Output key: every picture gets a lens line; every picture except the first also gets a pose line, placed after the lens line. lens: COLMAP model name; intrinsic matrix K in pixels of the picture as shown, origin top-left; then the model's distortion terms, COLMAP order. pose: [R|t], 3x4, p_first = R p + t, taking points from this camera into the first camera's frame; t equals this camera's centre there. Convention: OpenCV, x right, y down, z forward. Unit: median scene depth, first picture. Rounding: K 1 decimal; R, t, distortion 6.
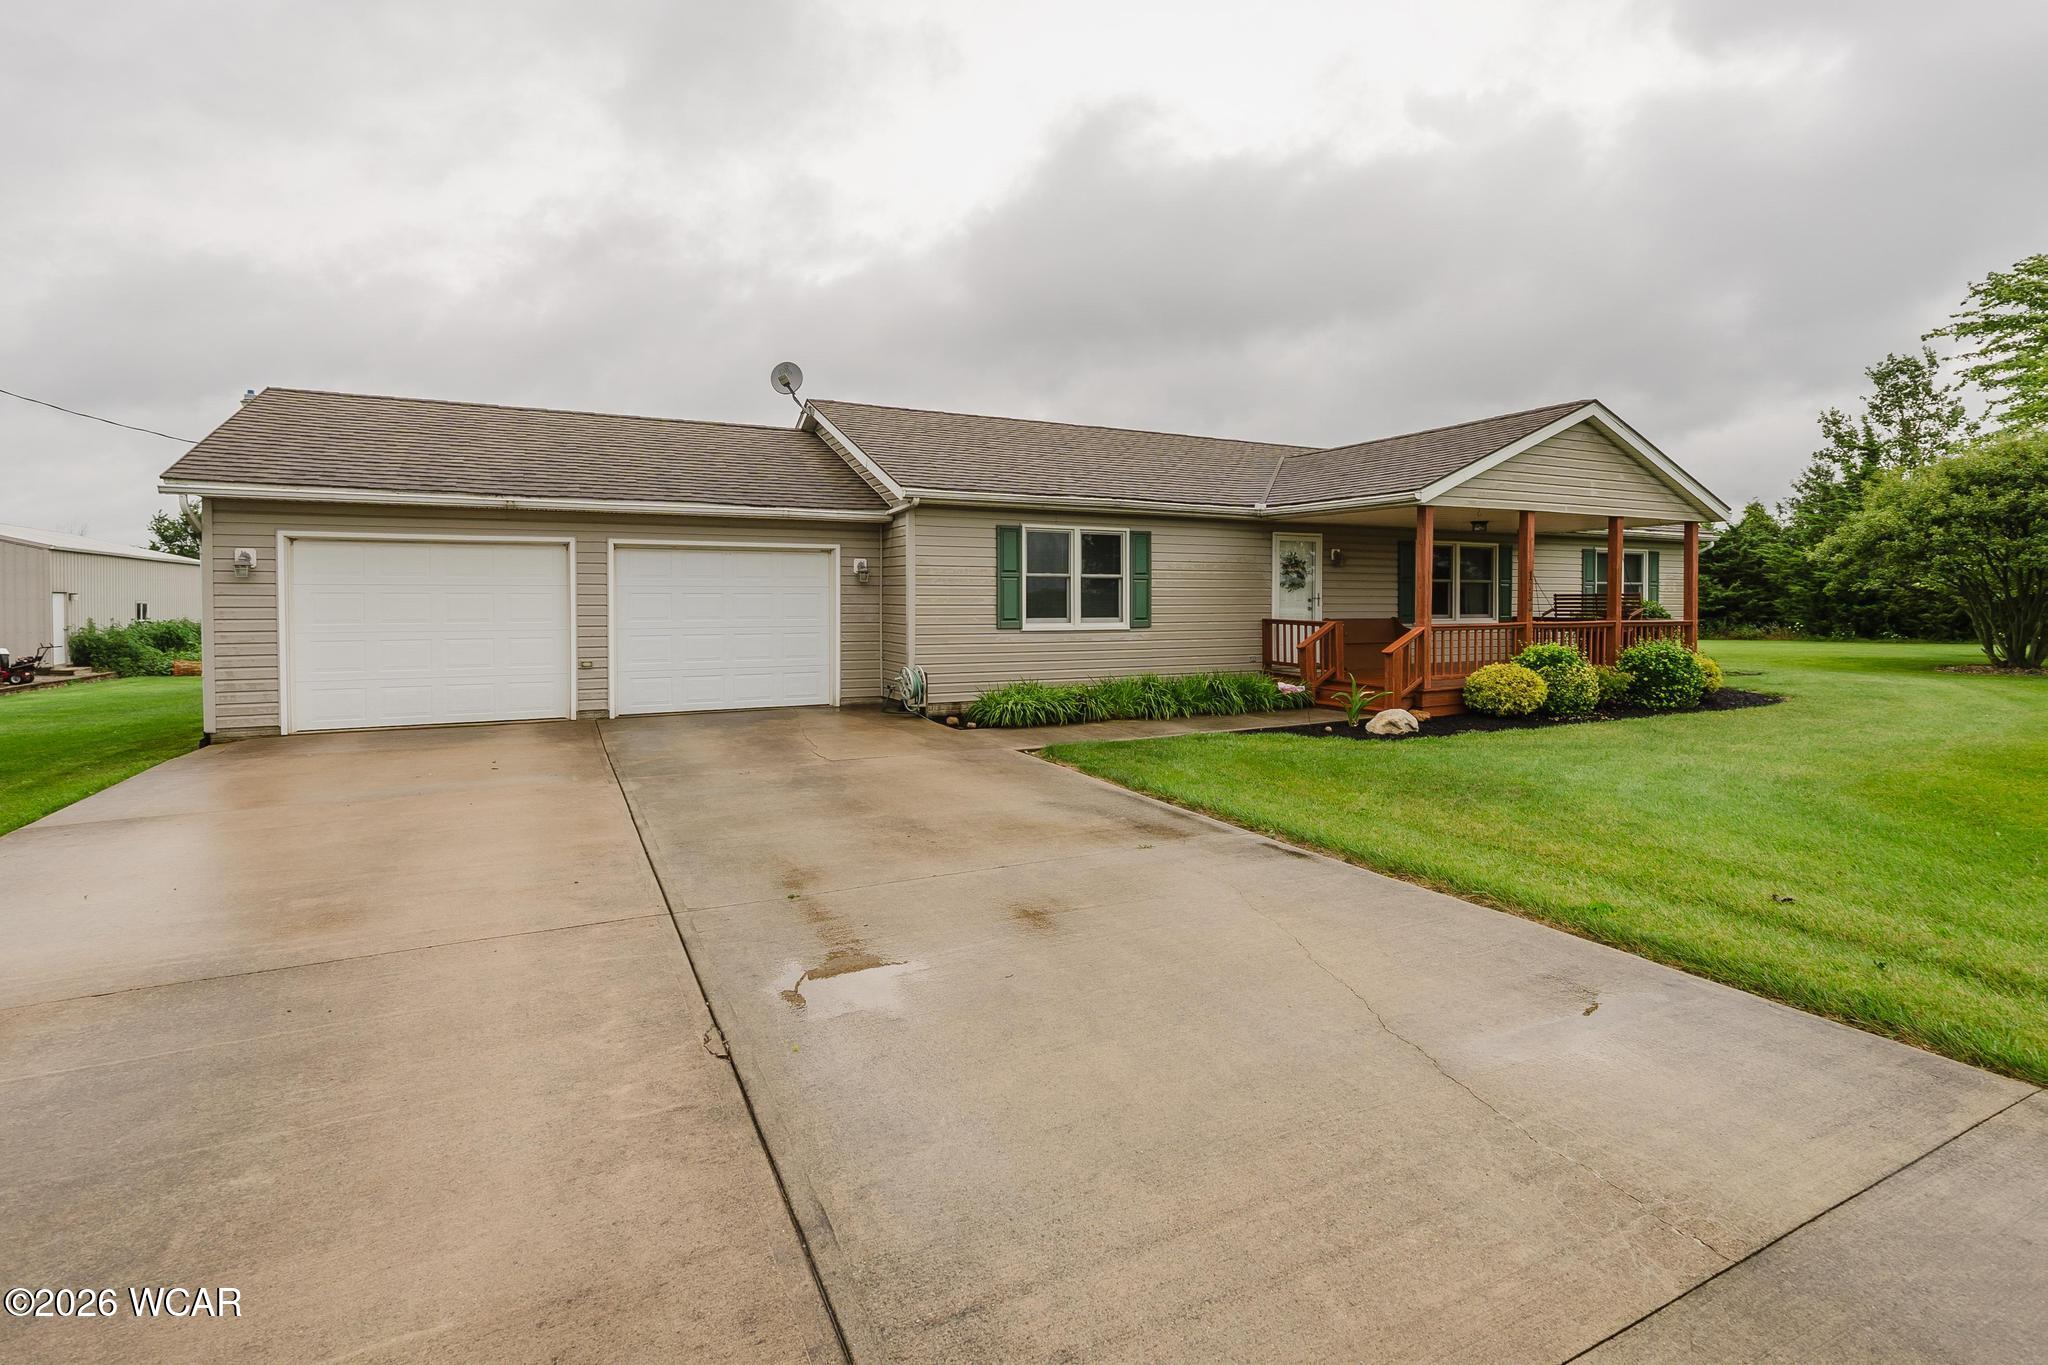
lens RADIAL K [[955.9, 0, 1035.6], [0, 955.9, 609.7], [0, 0, 1]] dist [0.001203, 0.000449]
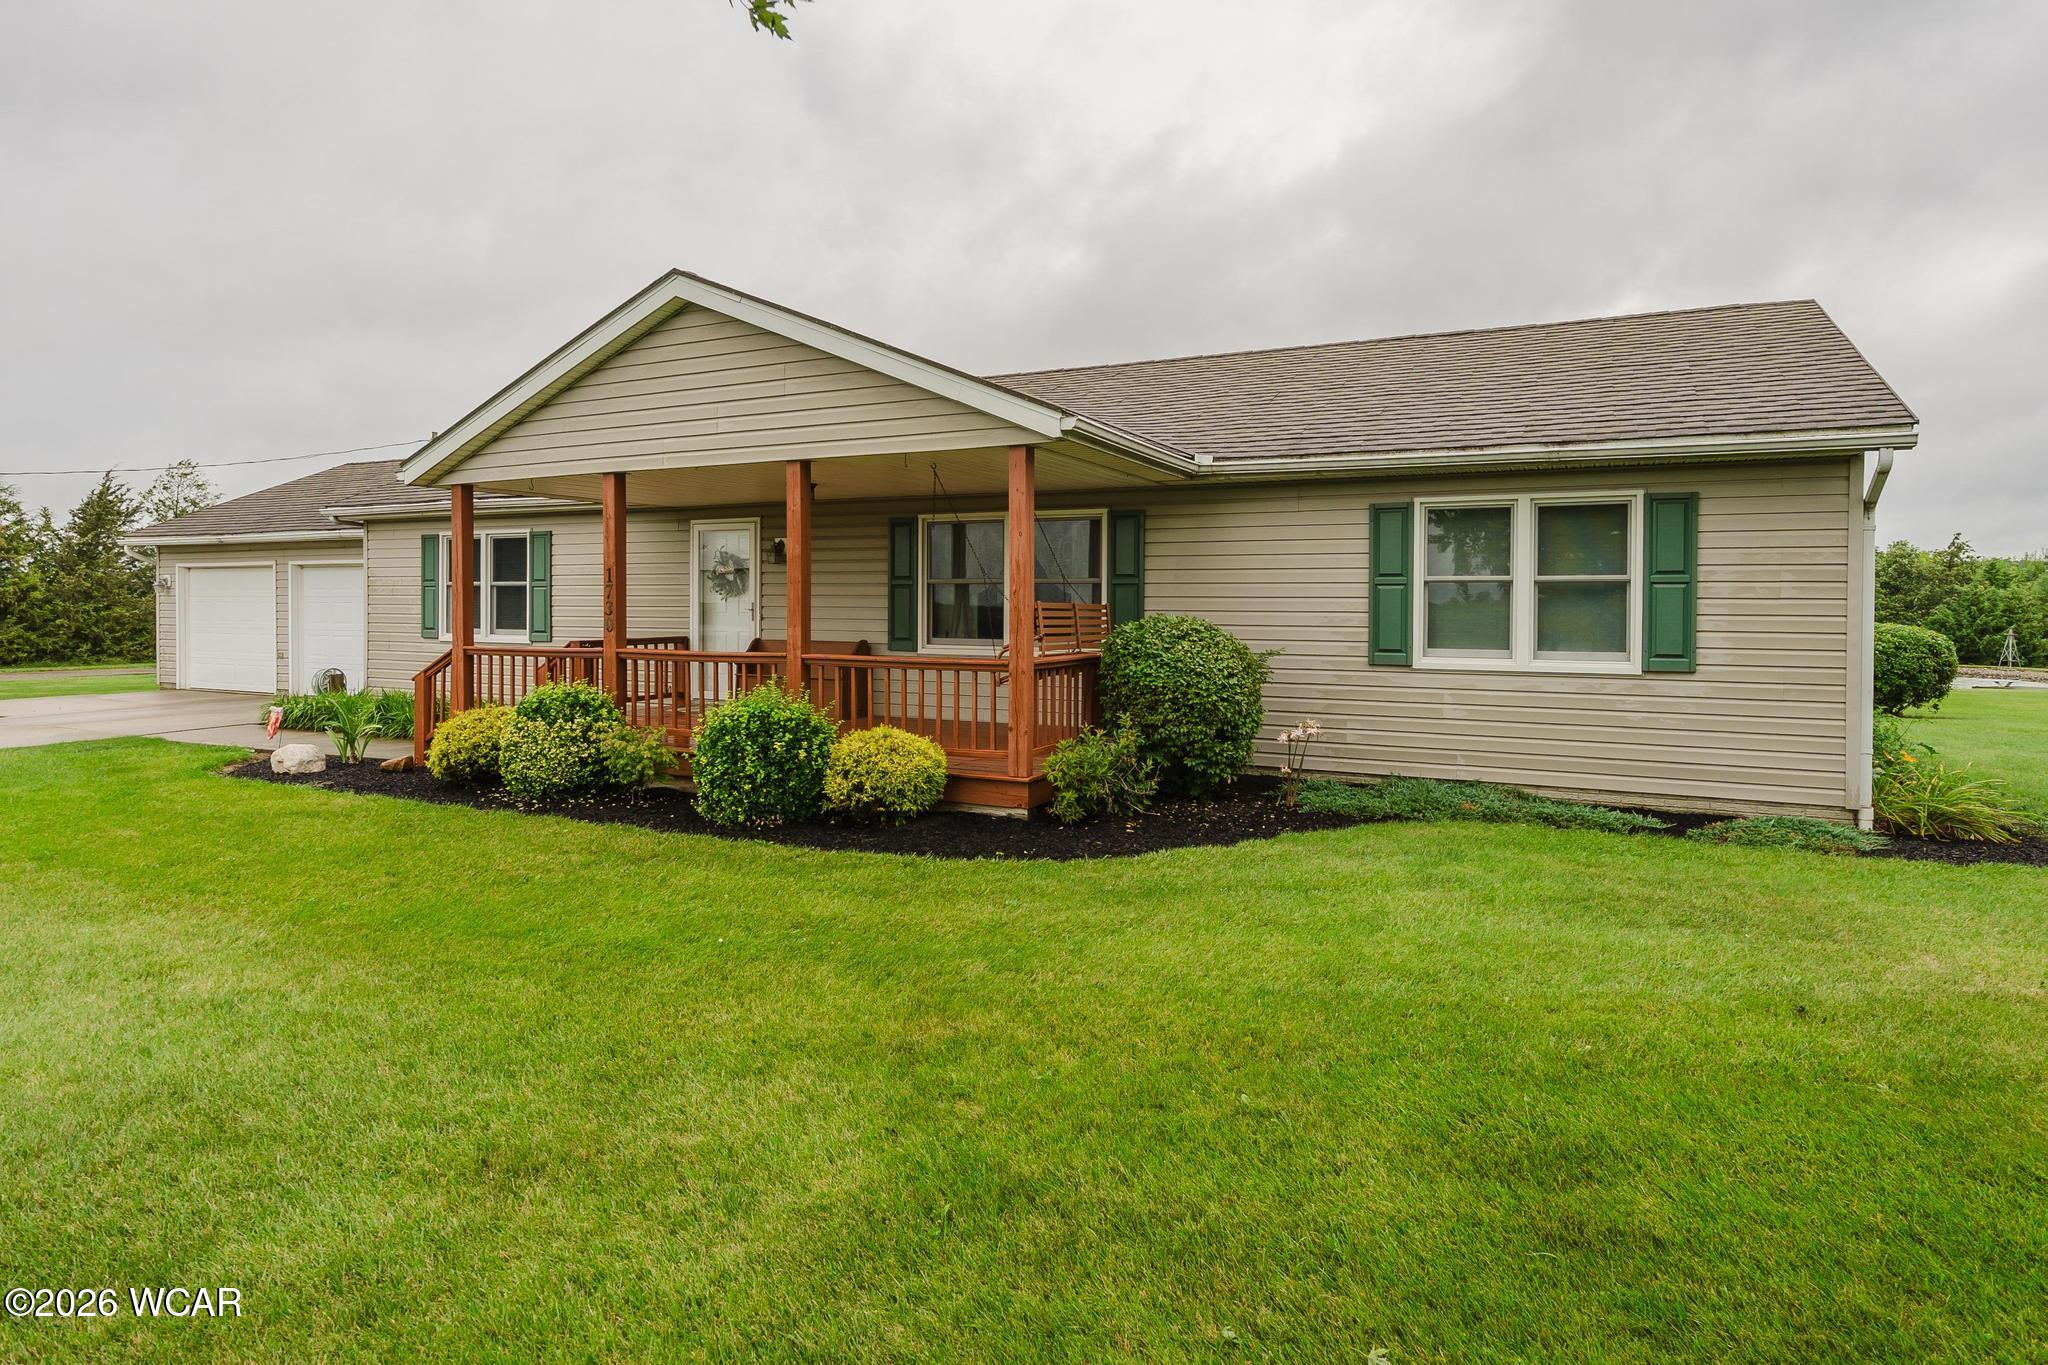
lens RADIAL K [[1173.2, 0, 1014.2], [0, 1173.2, 628.9], [0, 0, 1]] dist [0.002825, 0.000242]
pose [[0.587582, 0.019808, -0.808922, 1.277036], [-0.011834, 0.999804, 0.015887, -0.015474], [0.809078, 0.000238, 0.587701, 0.743934]]
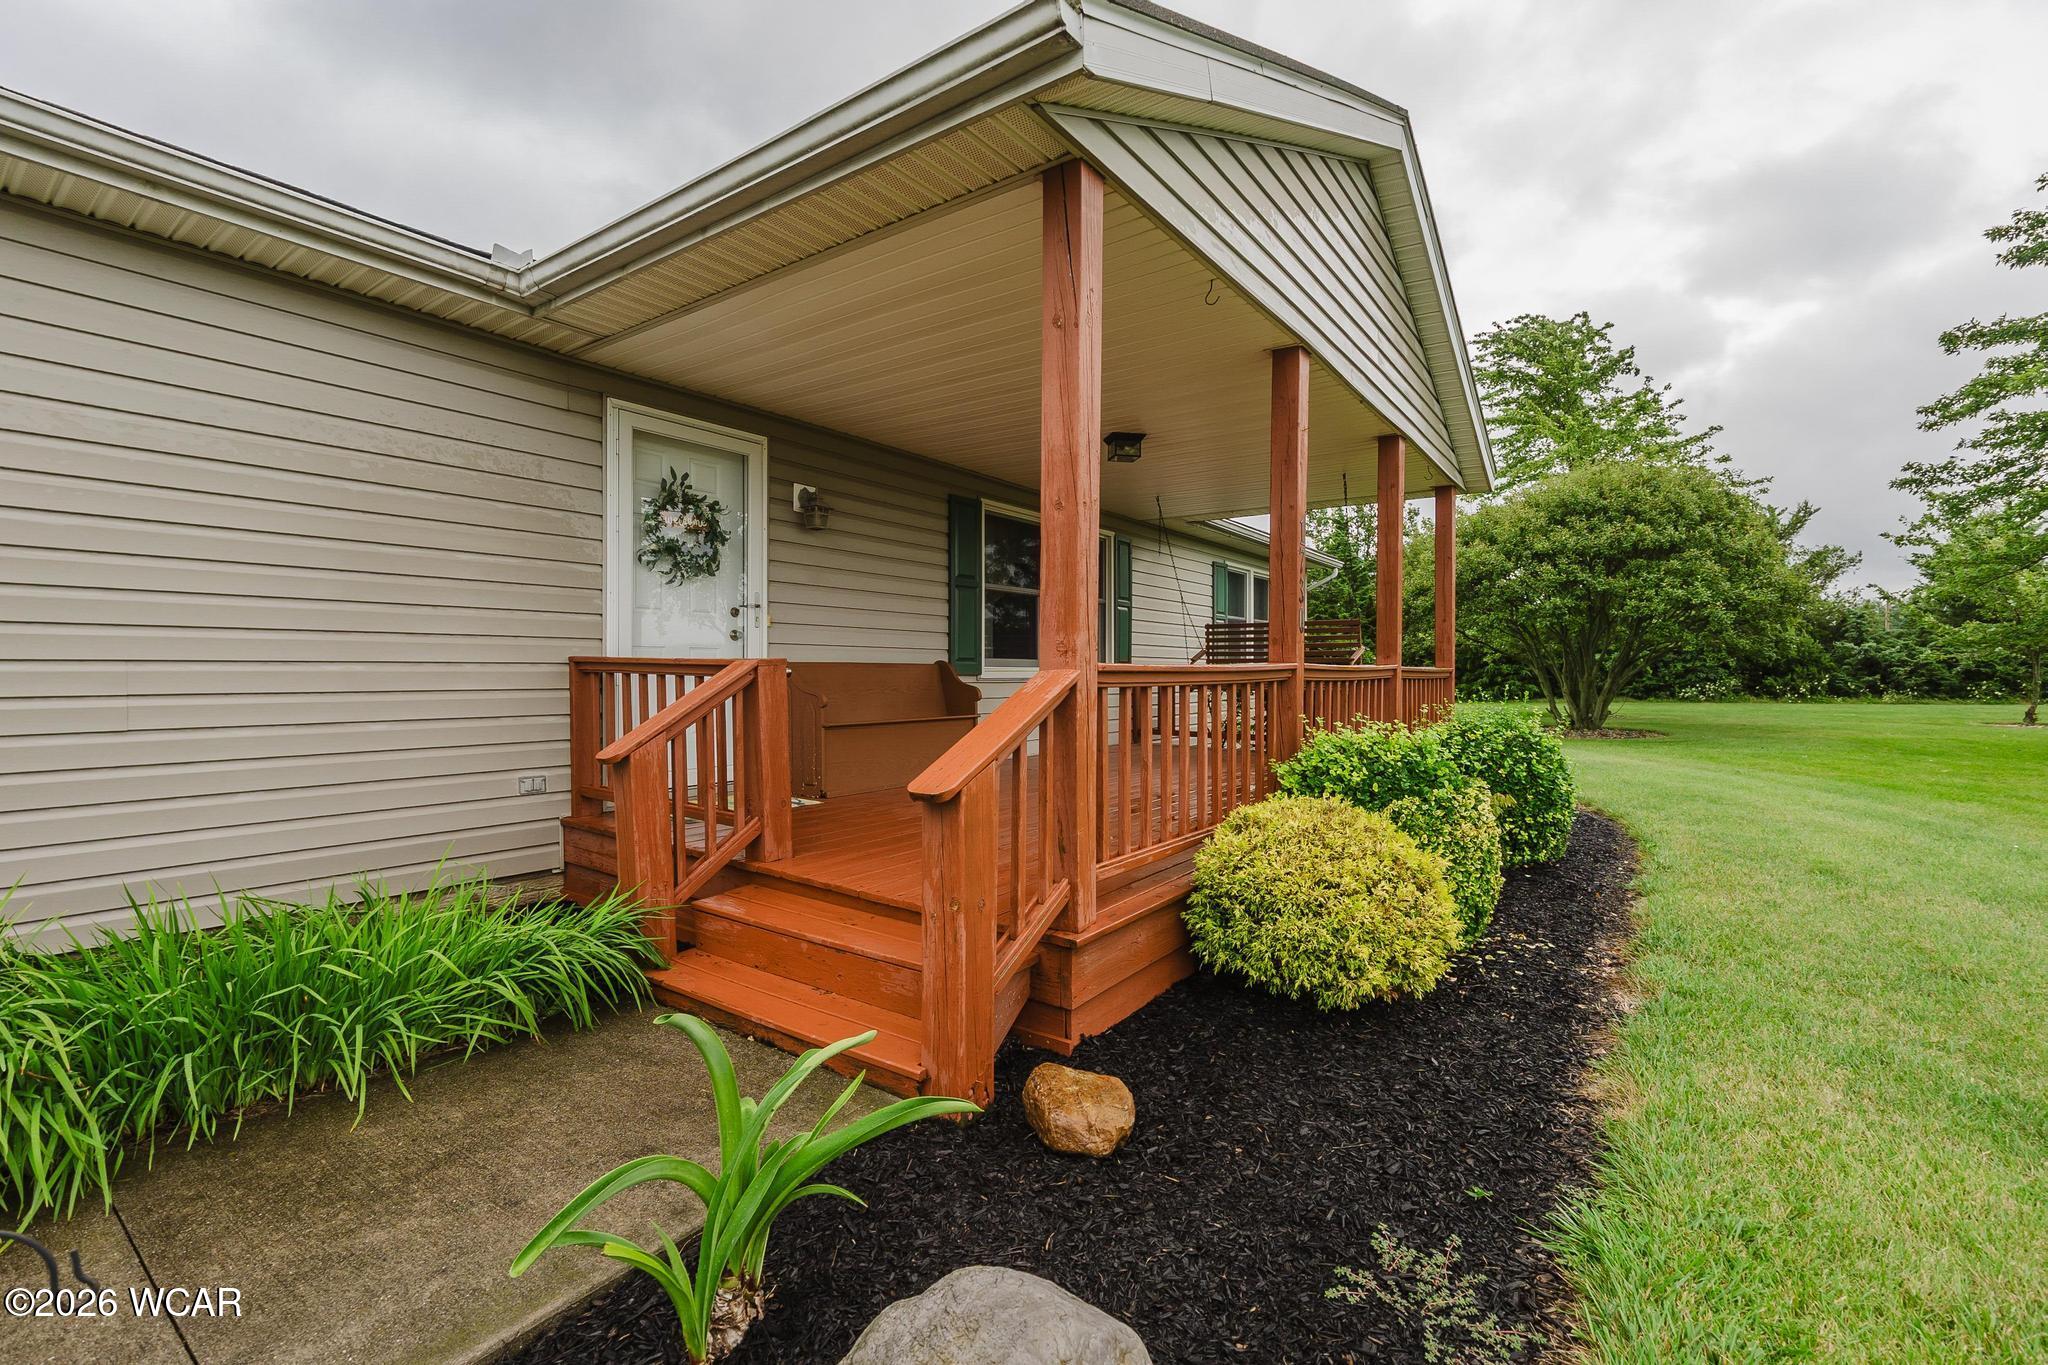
lens RADIAL K [[892.1, 0, 1024.0], [0, 892.1, 682.5], [0, 0, 1]] dist [-0.006873, -0.000994]
pose [[0.889280, -0.000513, 0.457363, 0.263284], [-0.004670, 0.999937, 0.010201, 0.015941], [-0.457340, -0.011208, 0.889221, 0.734753]]
